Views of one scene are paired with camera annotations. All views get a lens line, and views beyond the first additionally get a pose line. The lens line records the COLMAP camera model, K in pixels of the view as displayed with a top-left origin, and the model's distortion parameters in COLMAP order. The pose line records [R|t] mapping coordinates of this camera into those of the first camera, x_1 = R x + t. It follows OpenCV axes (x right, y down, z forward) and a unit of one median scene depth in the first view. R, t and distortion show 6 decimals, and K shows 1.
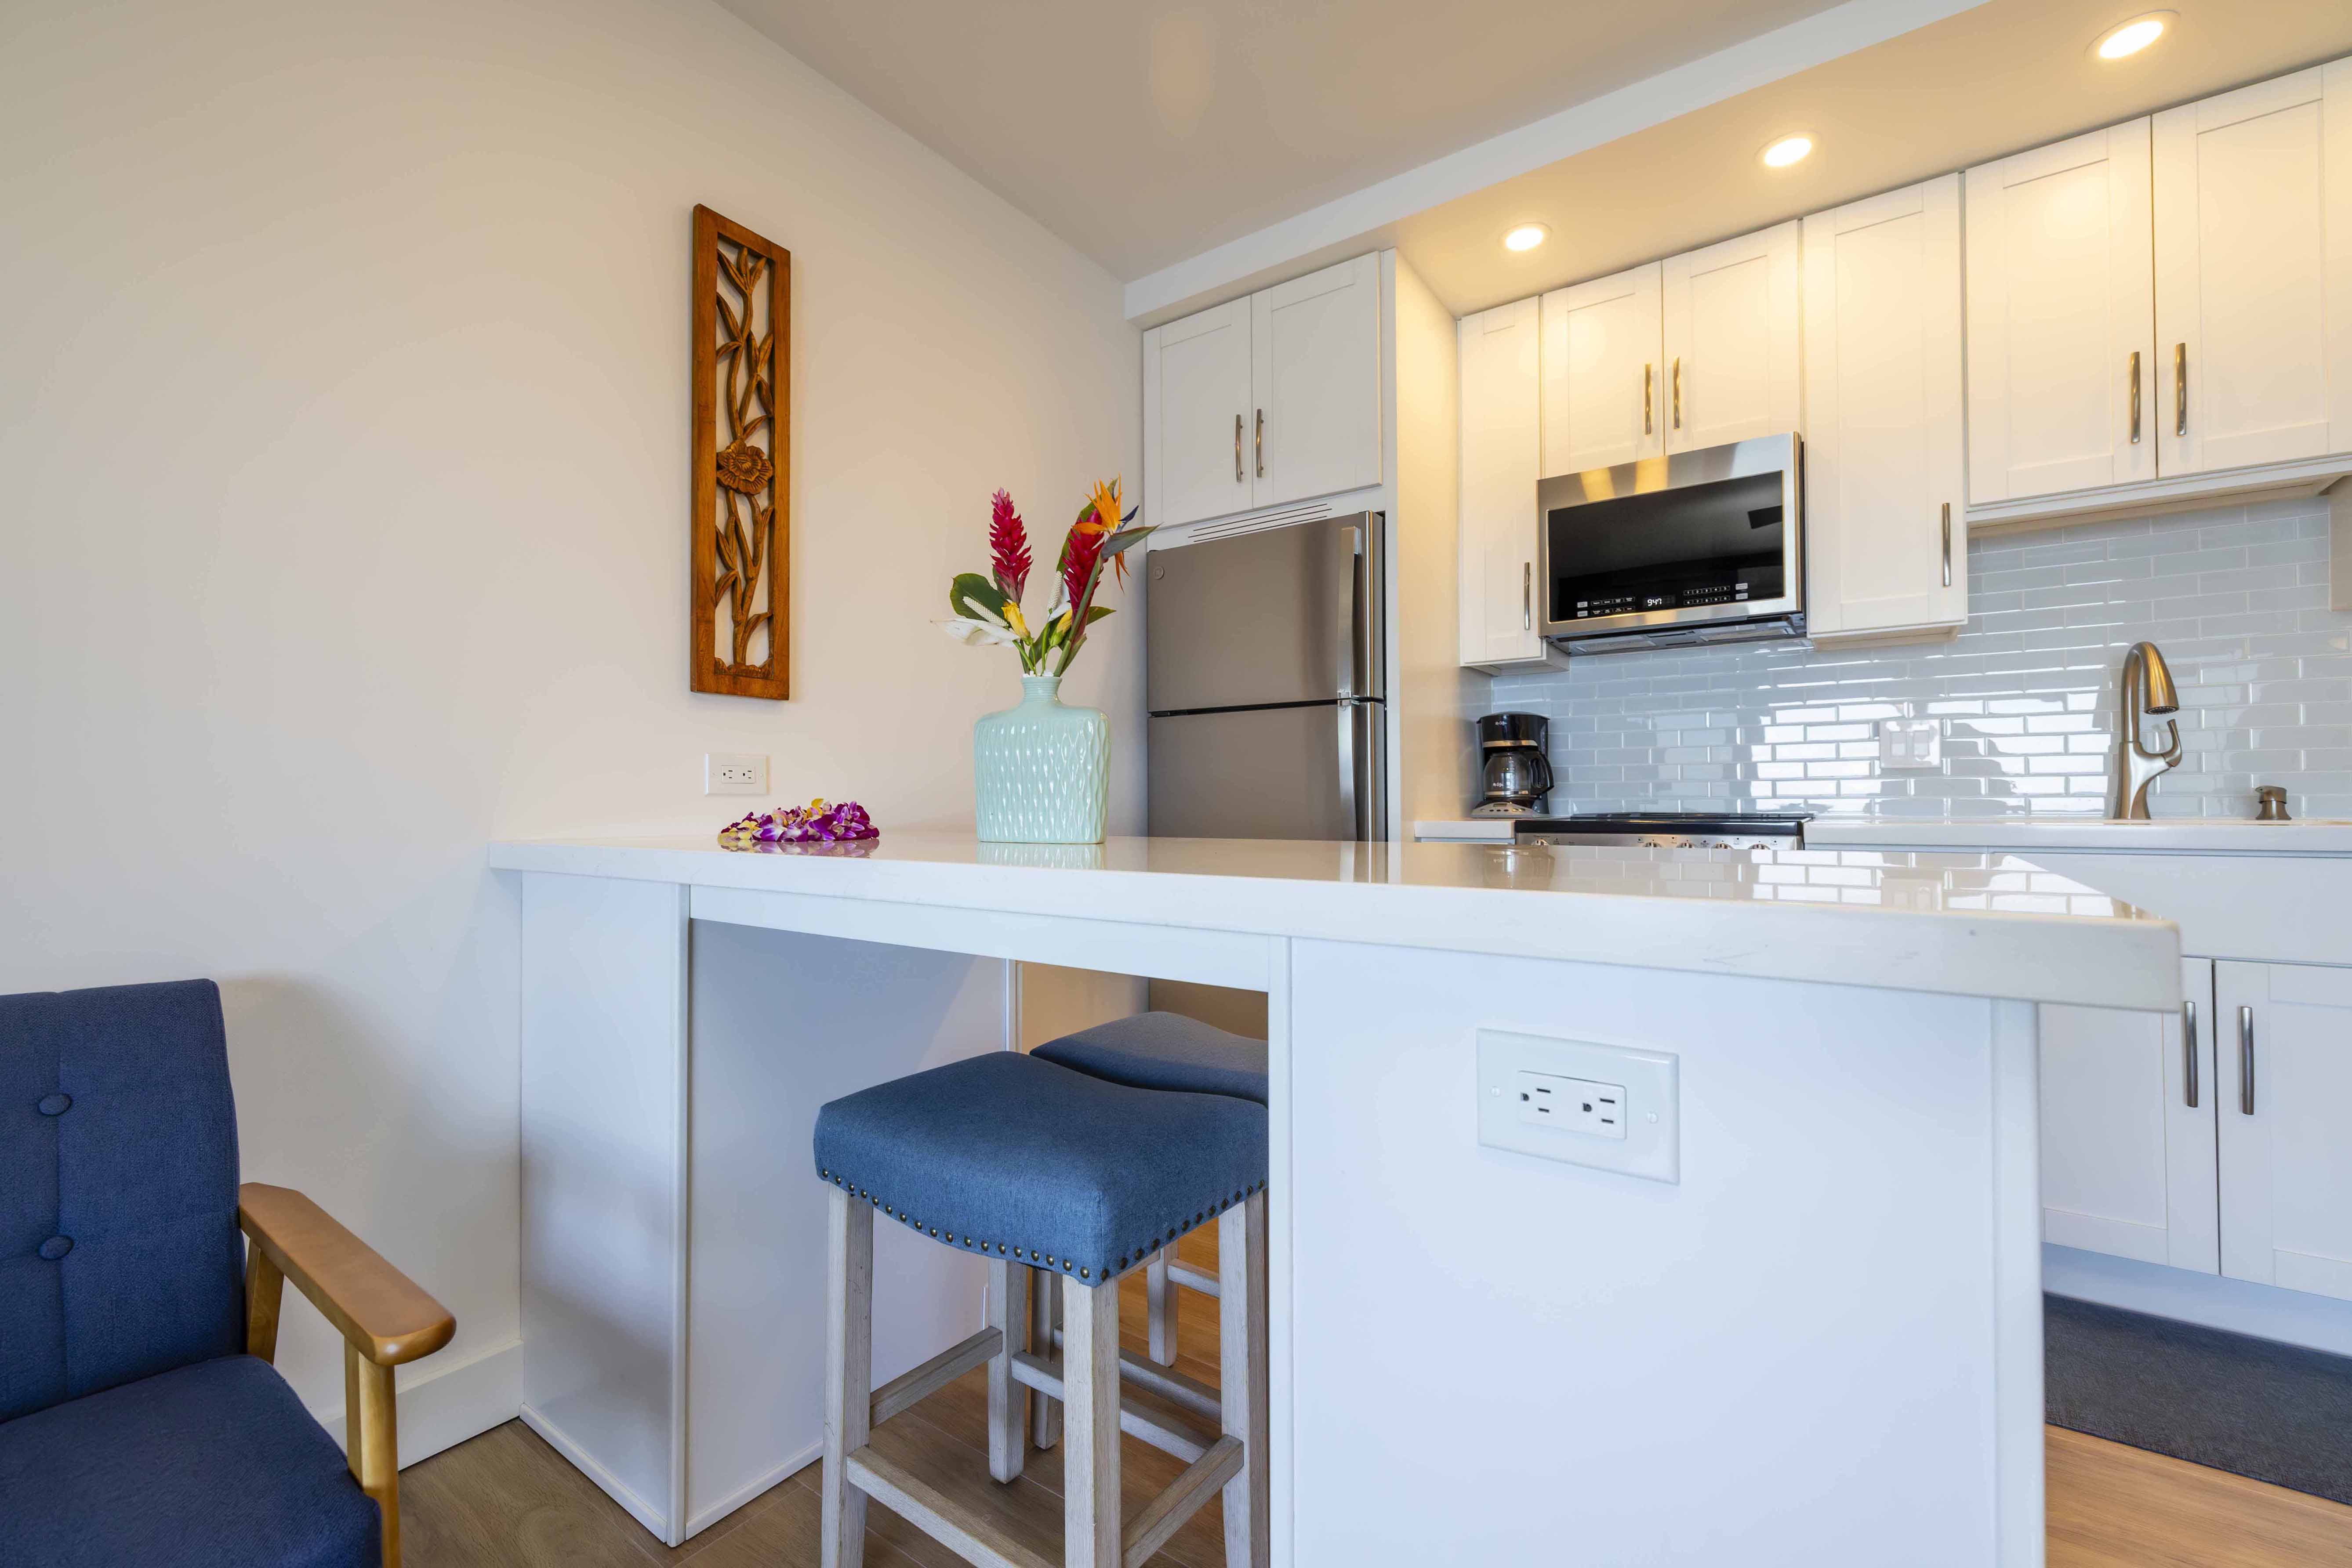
lens RADIAL K [[986.3, 0, 1176.0], [0, 986.3, 784.0], [0, 0, 1]] dist [-0.000576, 0.000024]
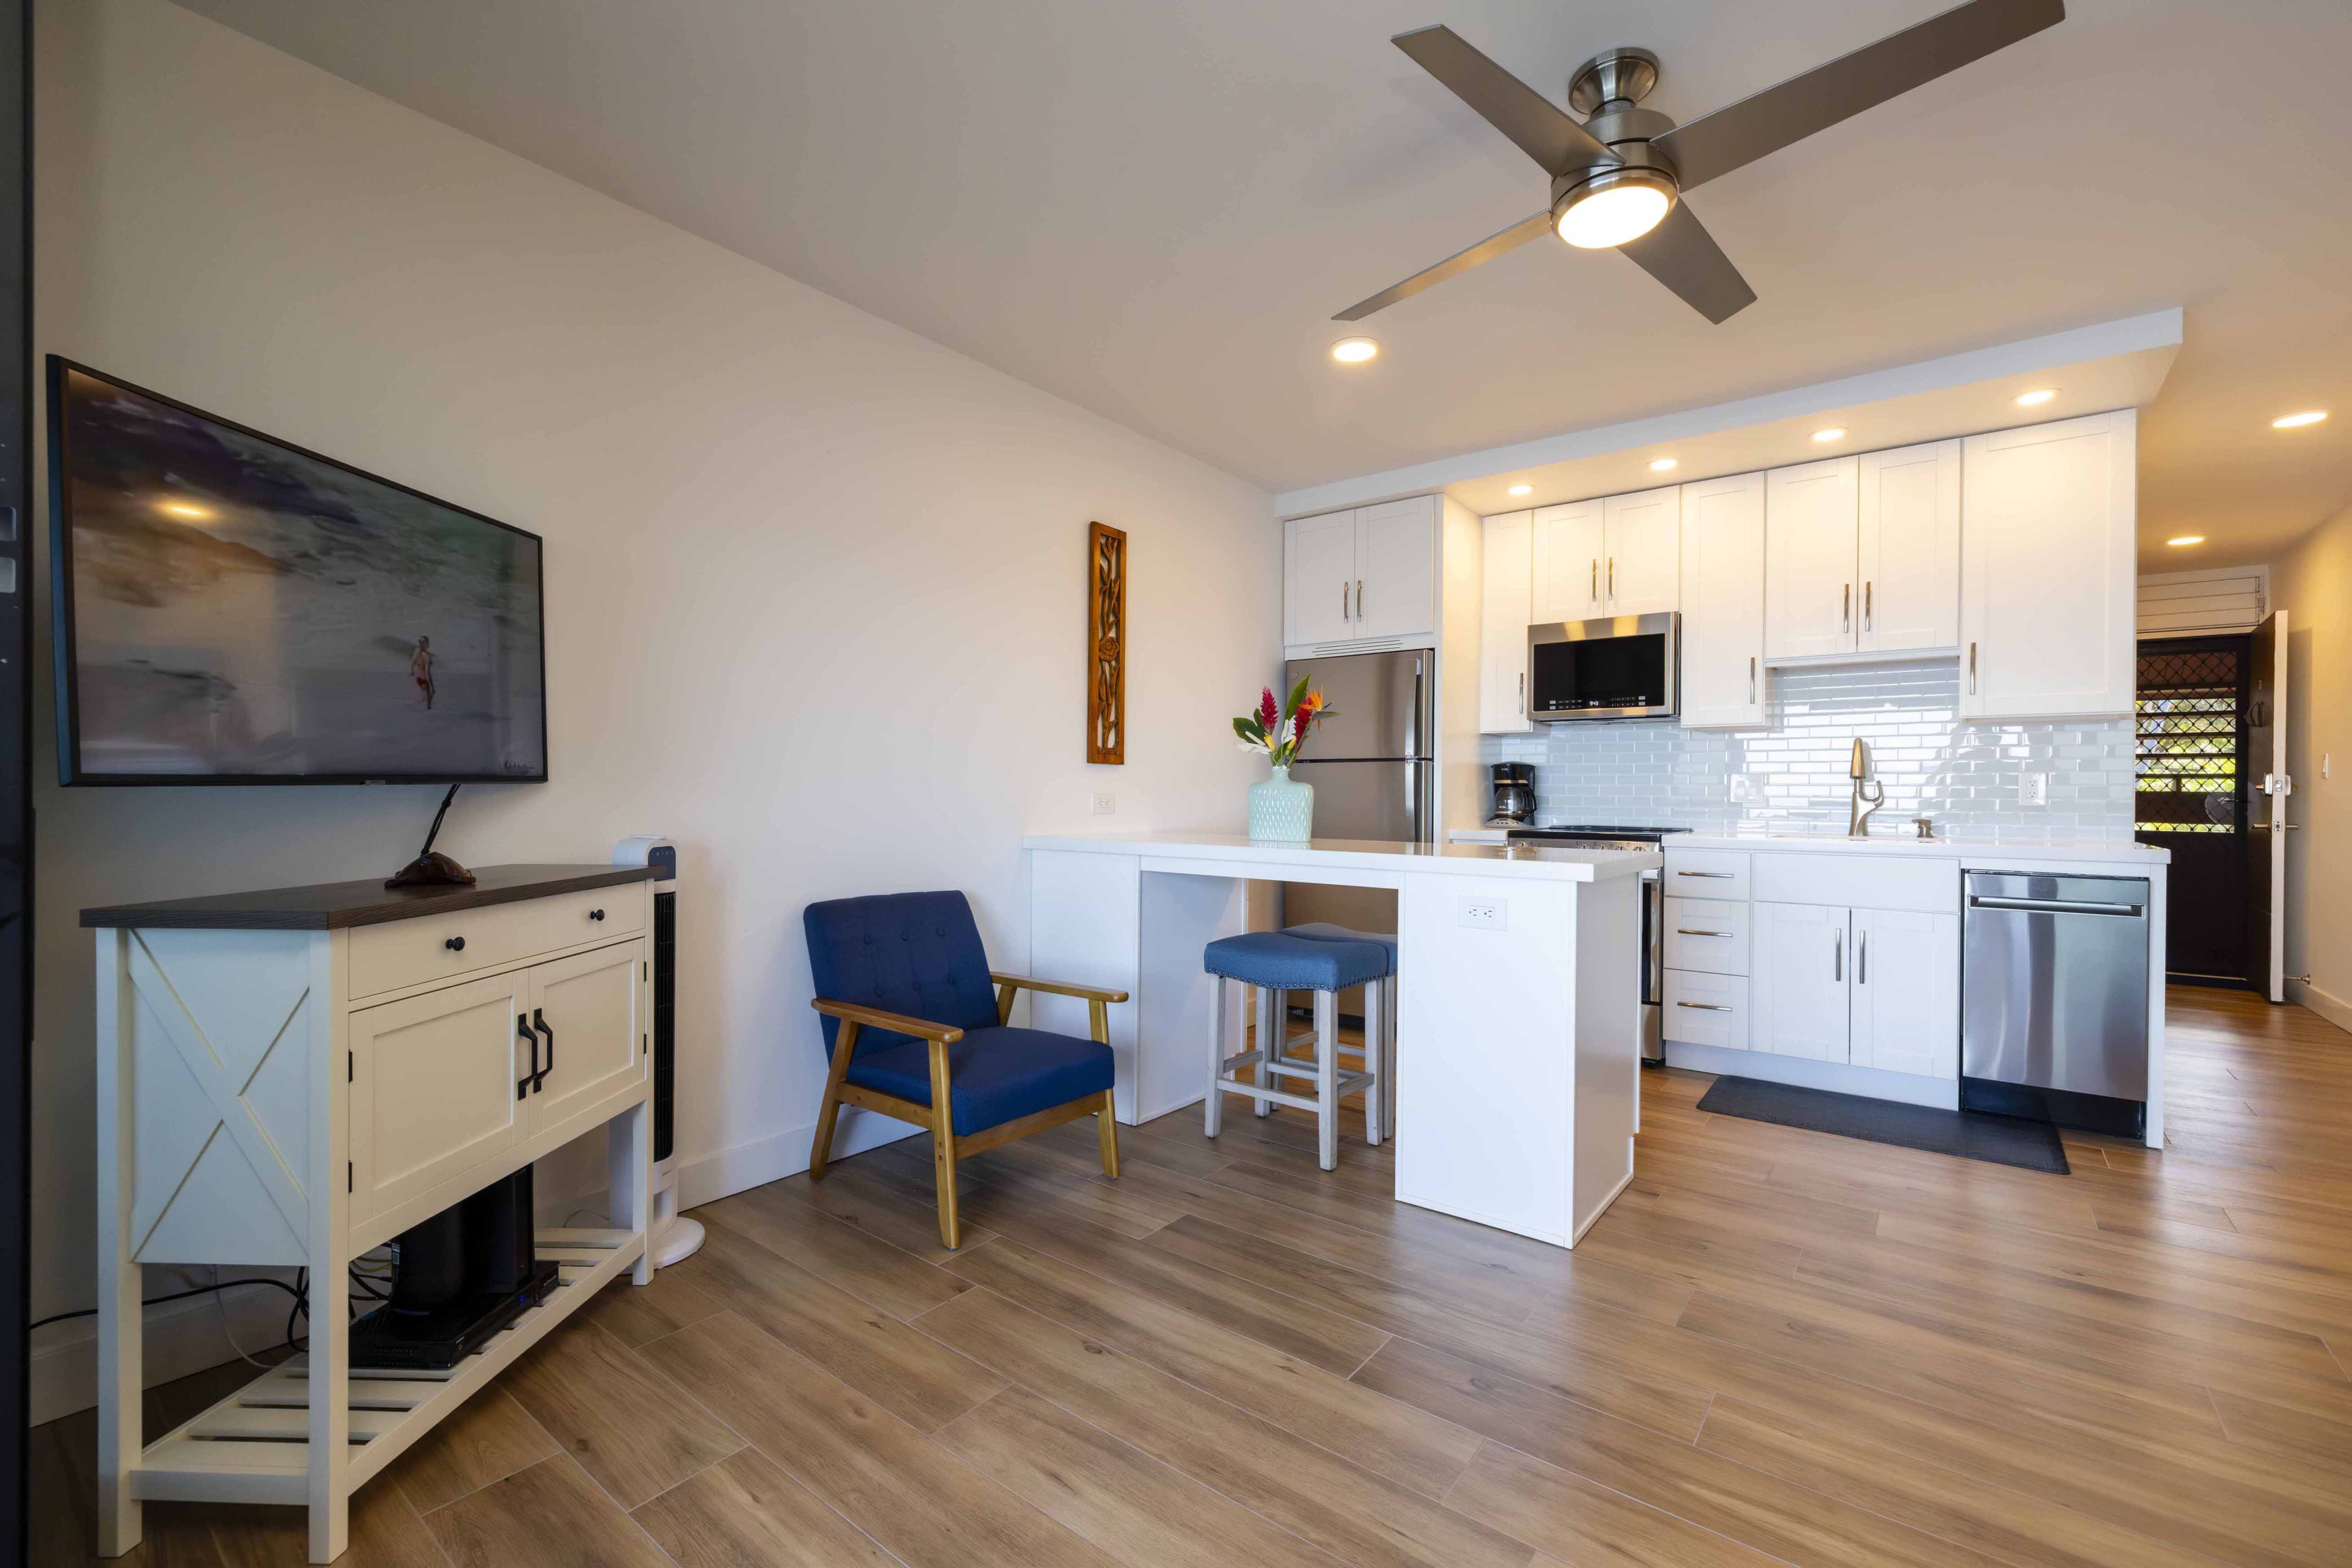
lens RADIAL K [[1006.8, 0, 1168.8], [0, 1006.8, 794.2], [0, 0, 1]] dist [0.002132, 0.000177]
pose [[0.998926, 0.012755, -0.044537, -0.179065], [-0.011947, 0.999760, 0.018356, -0.054335], [0.044760, -0.017804, 0.998839, -0.820788]]
